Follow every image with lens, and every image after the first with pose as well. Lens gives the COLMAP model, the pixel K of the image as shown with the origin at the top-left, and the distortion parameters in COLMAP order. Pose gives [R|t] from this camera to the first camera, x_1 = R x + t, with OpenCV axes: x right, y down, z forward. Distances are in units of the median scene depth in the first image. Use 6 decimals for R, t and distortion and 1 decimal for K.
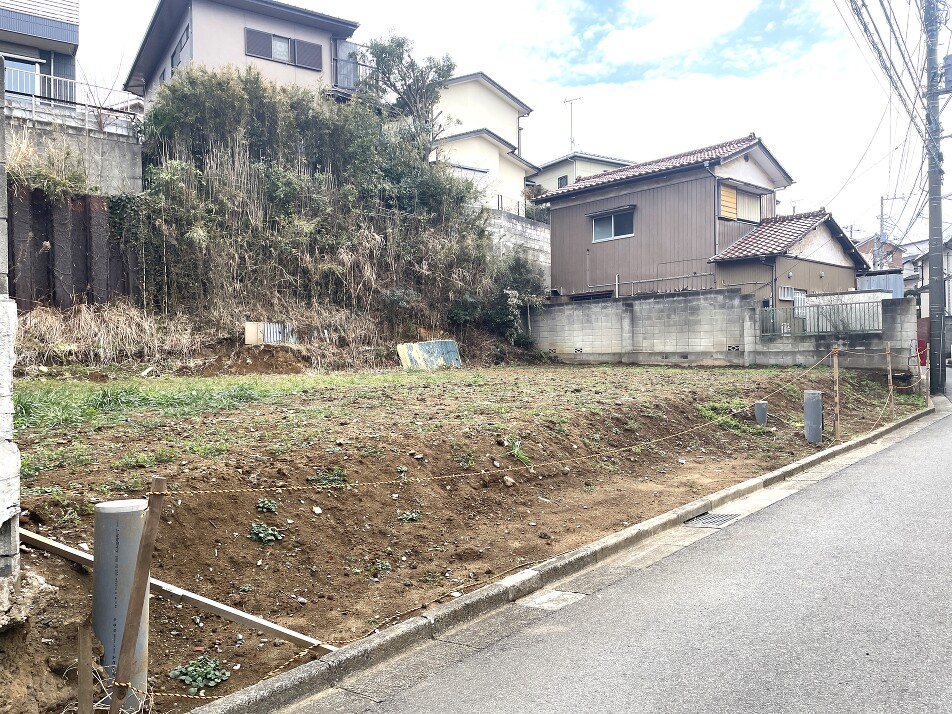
lens RADIAL K [[715.0, 0, 476.0], [0, 715.0, 357.0], [0, 0, 1]] dist [0.100407, -0.130297]
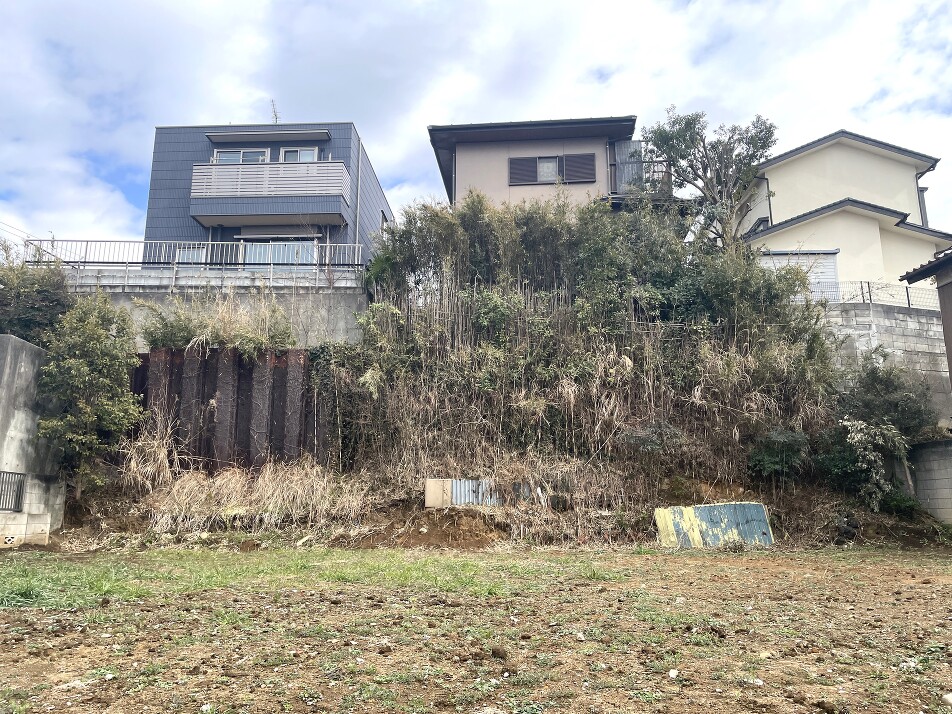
lens RADIAL K [[715.0, 0, 476.0], [0, 715.0, 357.0], [0, 0, 1]] dist [0.100407, -0.130297]
pose [[0.785623, -0.115389, -0.607851, 0.204771], [-0.012959, 0.979171, -0.202626, -0.017865], [0.618570, 0.167064, 0.767763, 0.348709]]
